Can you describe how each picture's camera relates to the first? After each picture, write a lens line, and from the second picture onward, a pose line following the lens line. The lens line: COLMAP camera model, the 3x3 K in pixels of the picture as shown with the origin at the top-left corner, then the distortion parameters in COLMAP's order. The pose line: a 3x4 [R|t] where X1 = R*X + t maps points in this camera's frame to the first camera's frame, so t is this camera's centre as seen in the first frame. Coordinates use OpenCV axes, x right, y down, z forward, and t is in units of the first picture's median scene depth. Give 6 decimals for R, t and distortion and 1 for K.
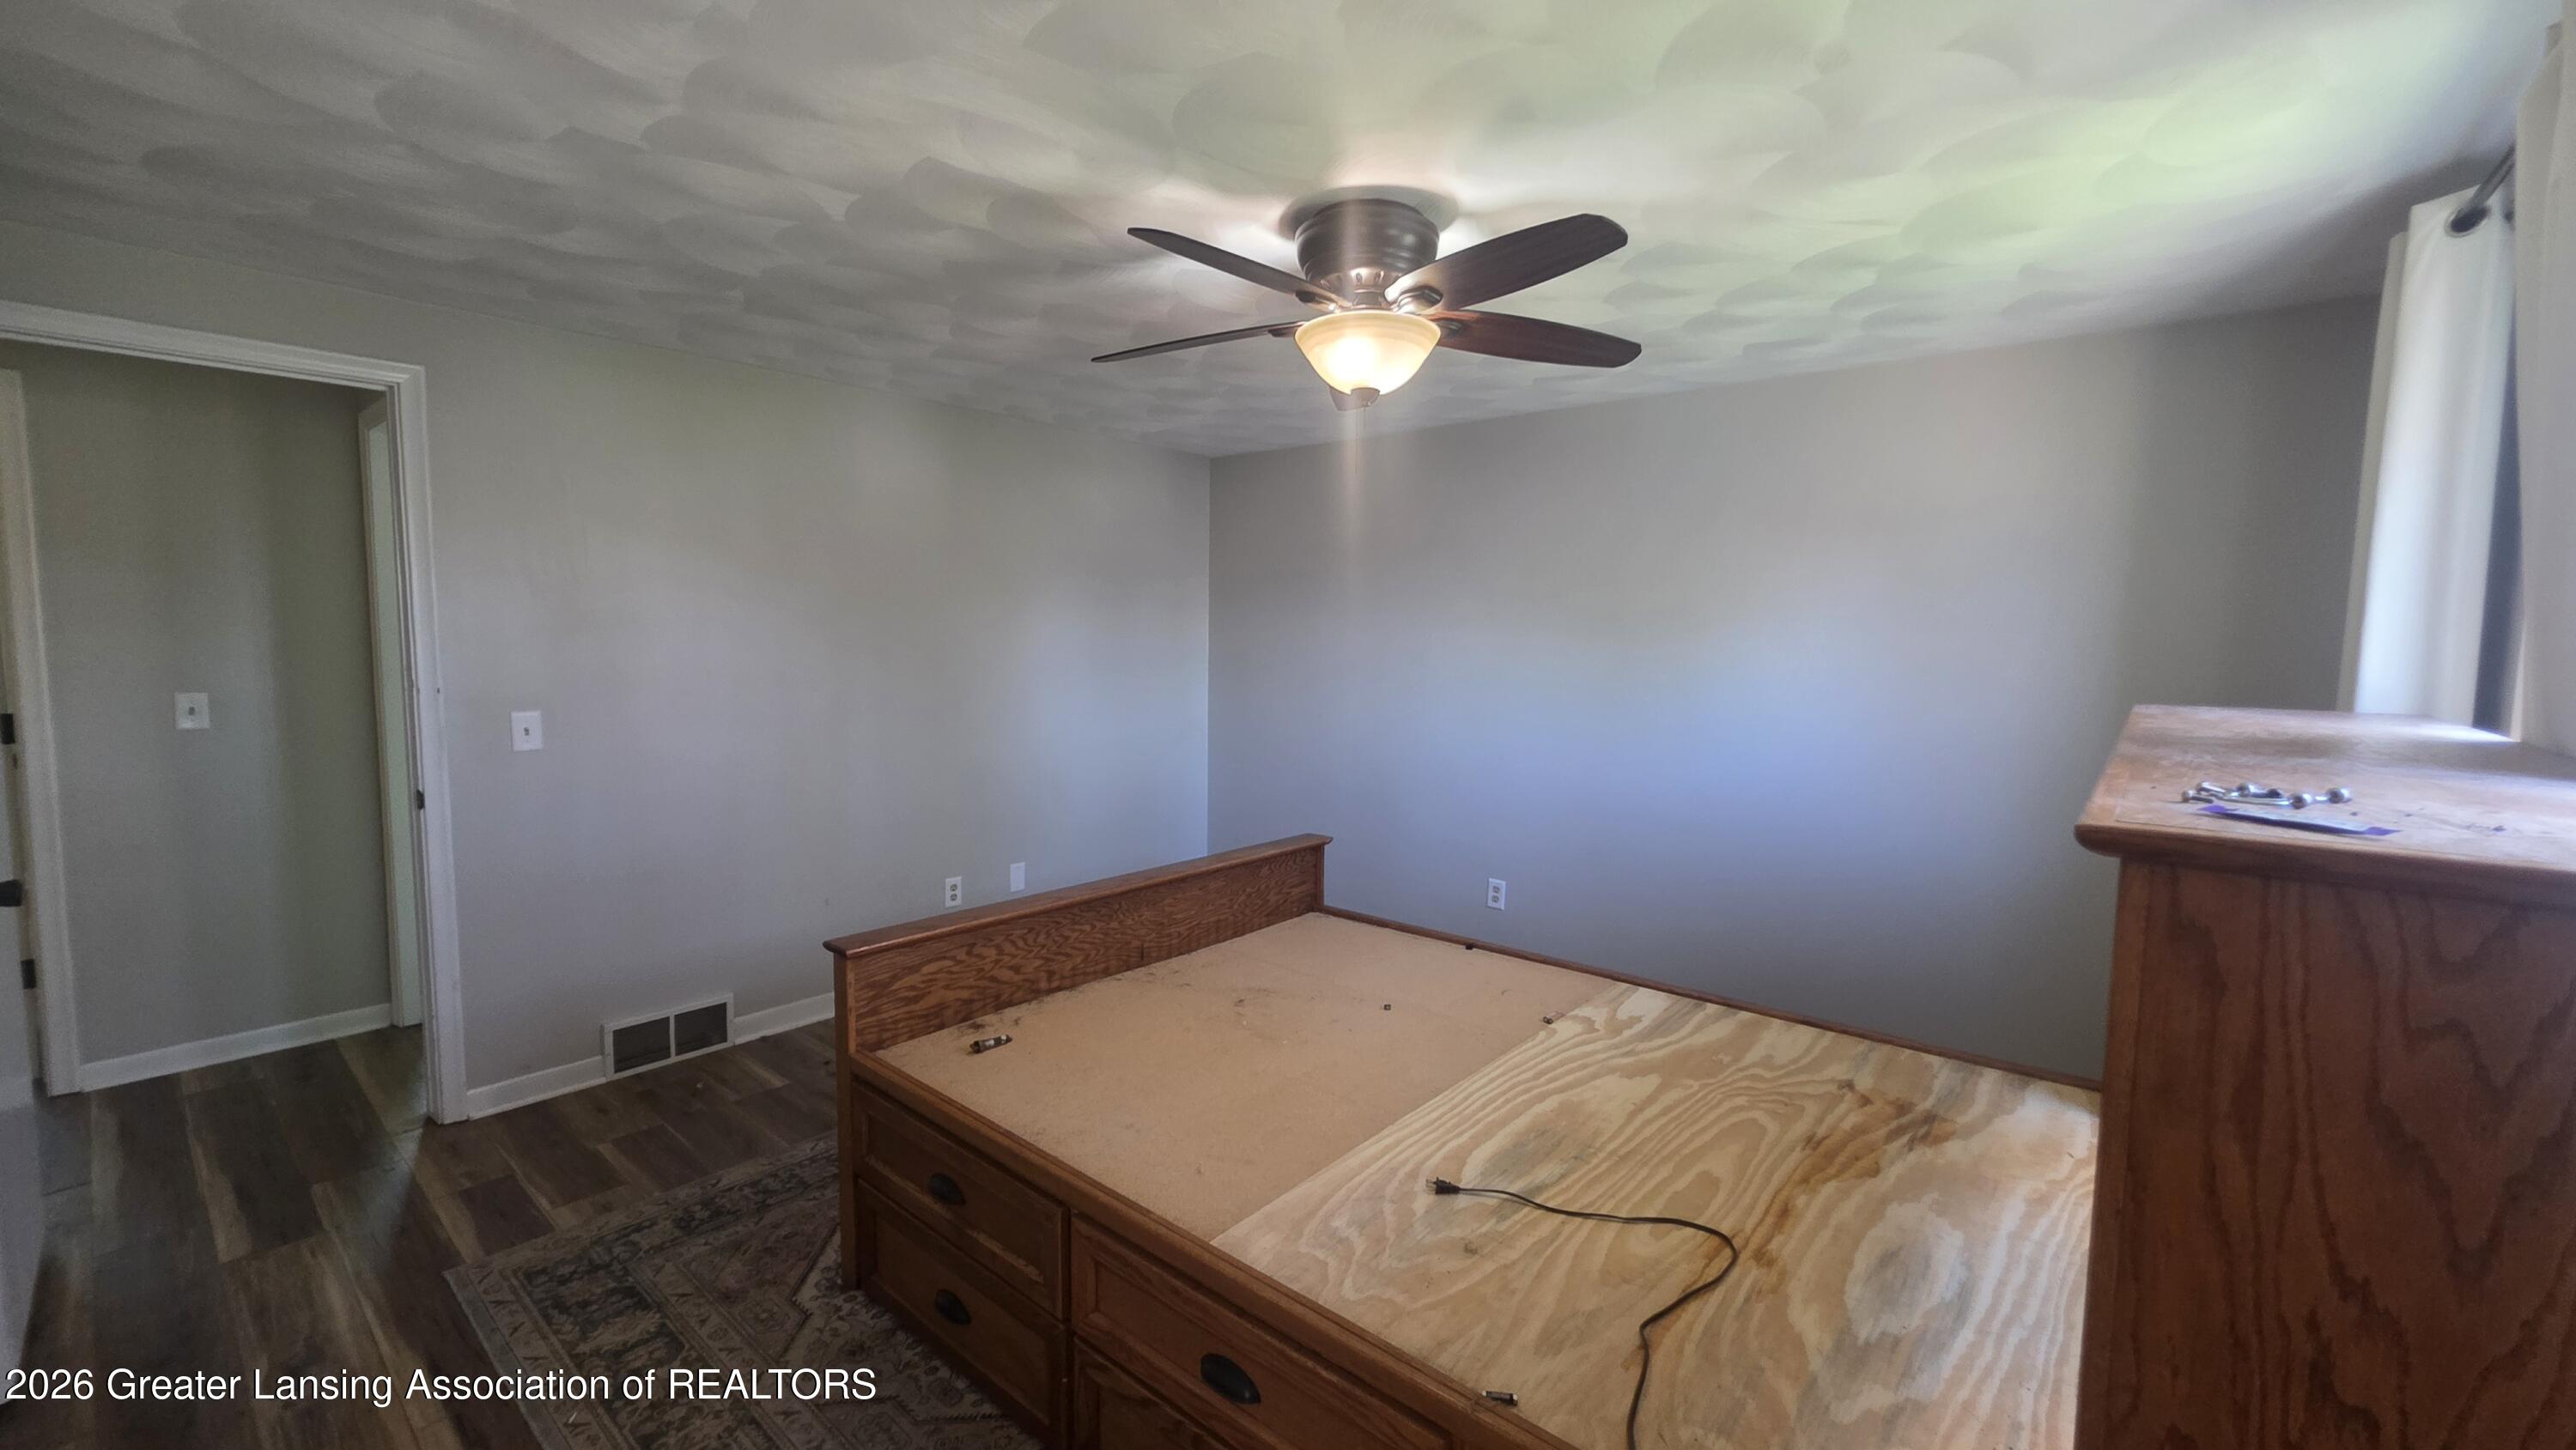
lens RADIAL K [[1037.3, 0, 1279.5], [0, 1037.3, 725.0], [0, 0, 1]] dist [0.002195, -0.000273]
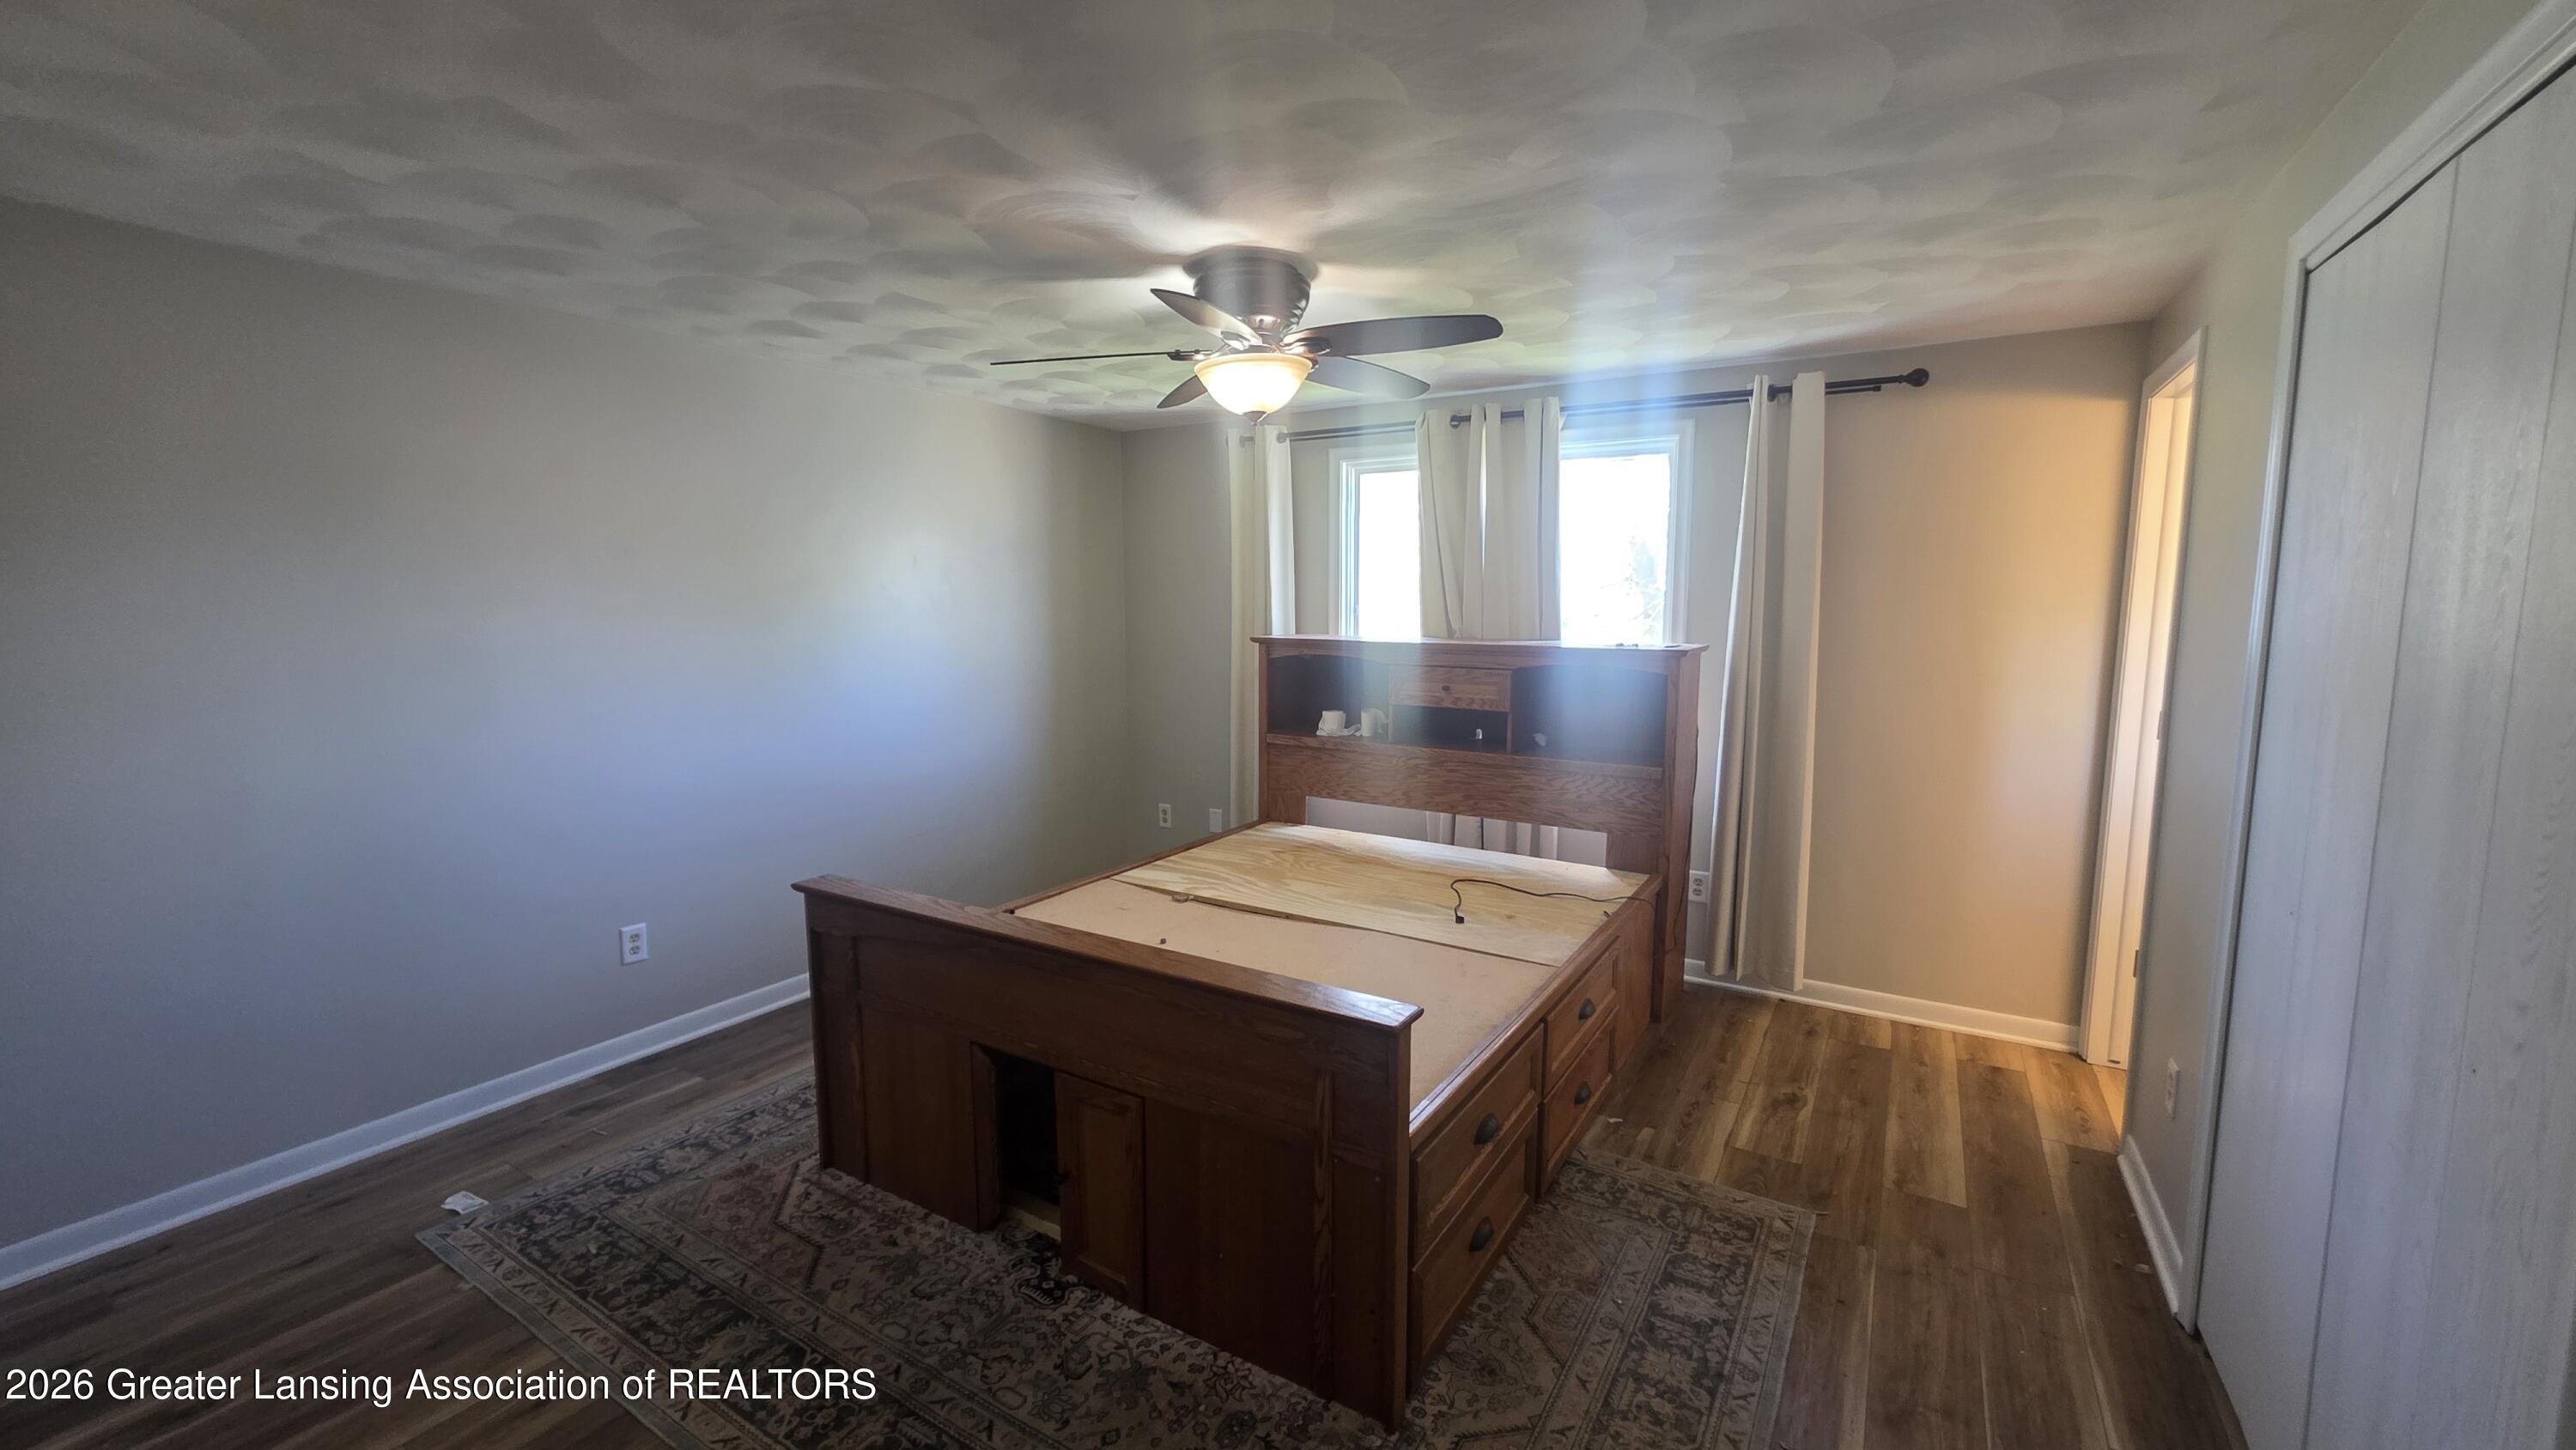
lens RADIAL K [[1037.3, 0, 1279.5], [0, 1037.3, 725.0], [0, 0, 1]] dist [0.002195, -0.000273]
pose [[-0.164537, -0.127819, 0.978054, -1.247870], [0.085484, 0.985990, 0.143237, -0.140271], [-0.982660, 0.107176, -0.151306, 1.281241]]
